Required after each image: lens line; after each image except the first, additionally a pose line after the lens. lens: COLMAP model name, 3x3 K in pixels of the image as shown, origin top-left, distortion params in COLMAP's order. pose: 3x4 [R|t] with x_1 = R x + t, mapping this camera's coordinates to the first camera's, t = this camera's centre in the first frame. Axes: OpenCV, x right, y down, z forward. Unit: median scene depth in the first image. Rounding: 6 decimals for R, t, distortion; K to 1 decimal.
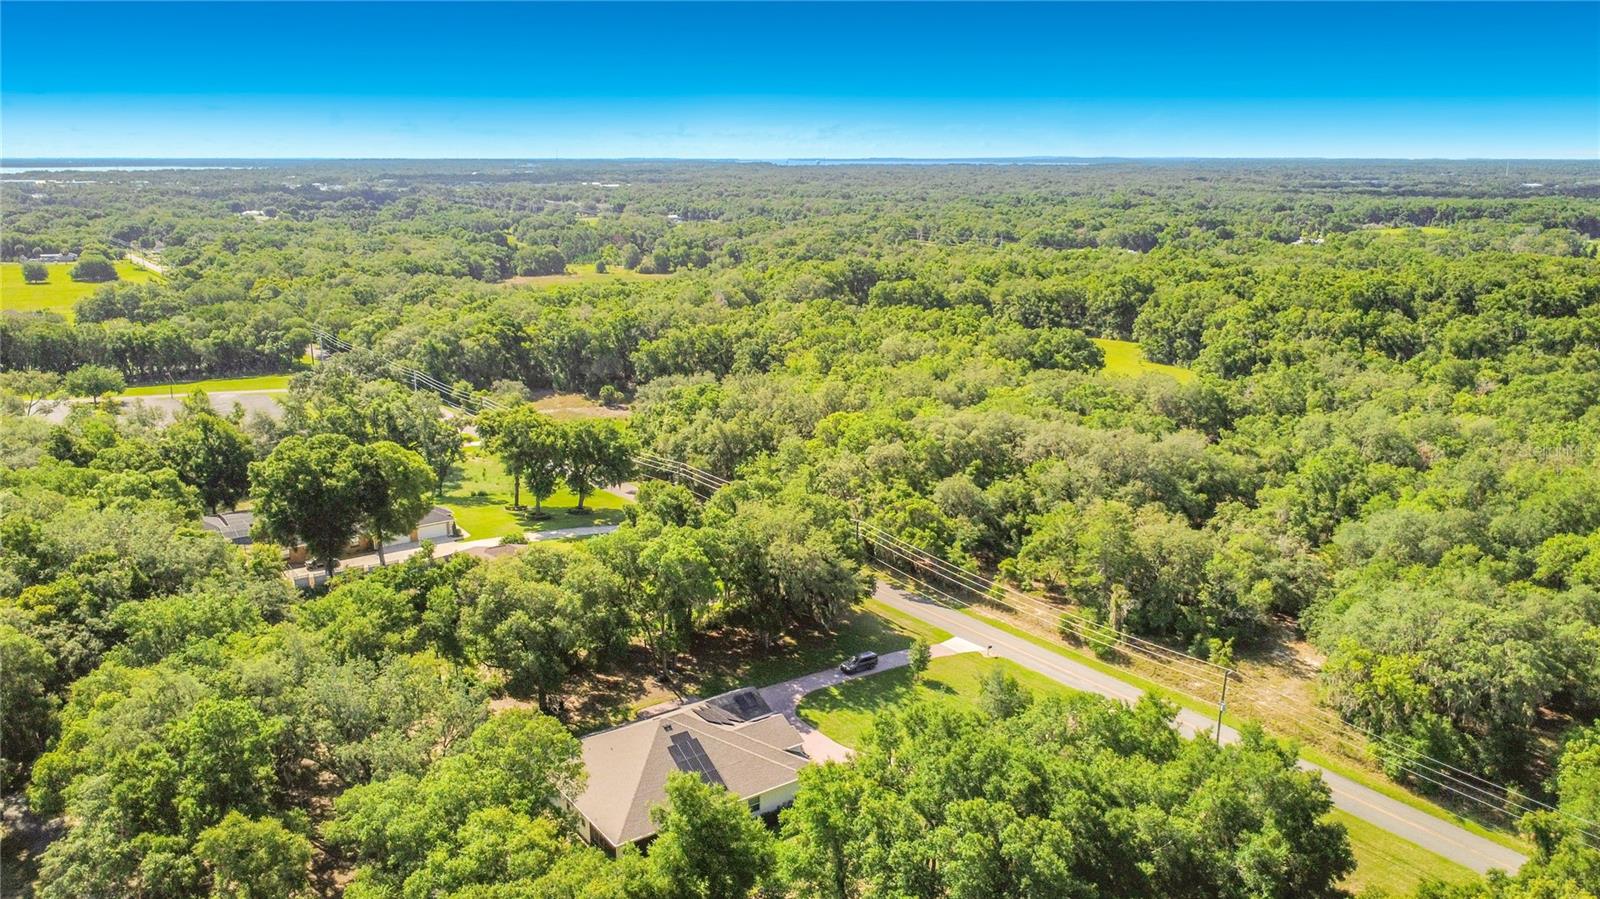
lens RADIAL K [[1238.1, 0, 791.7], [0, 1238.1, 448.2], [0, 0, 1]] dist [0.001109, 0.000741]
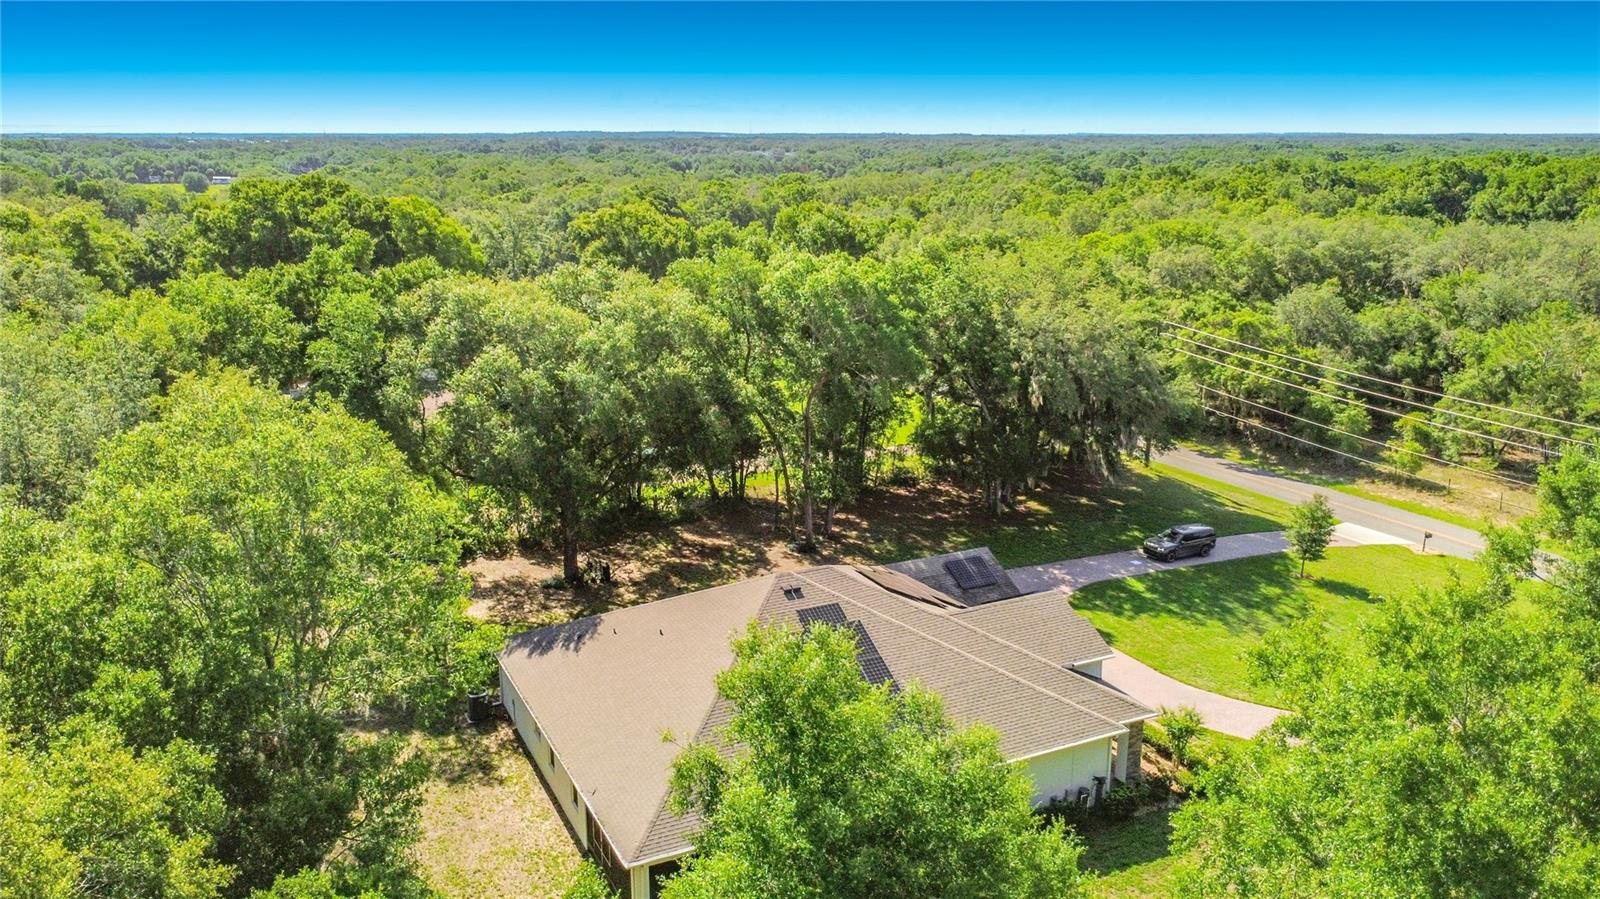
lens RADIAL K [[1238.1, 0, 791.7], [0, 1238.1, 448.2], [0, 0, 1]] dist [0.001109, 0.000741]
pose [[0.988166, 0.044024, -0.146937, -0.032117], [-0.043802, 0.999029, 0.004745, 0.140219], [0.147004, 0.001748, 0.989134, 0.466252]]
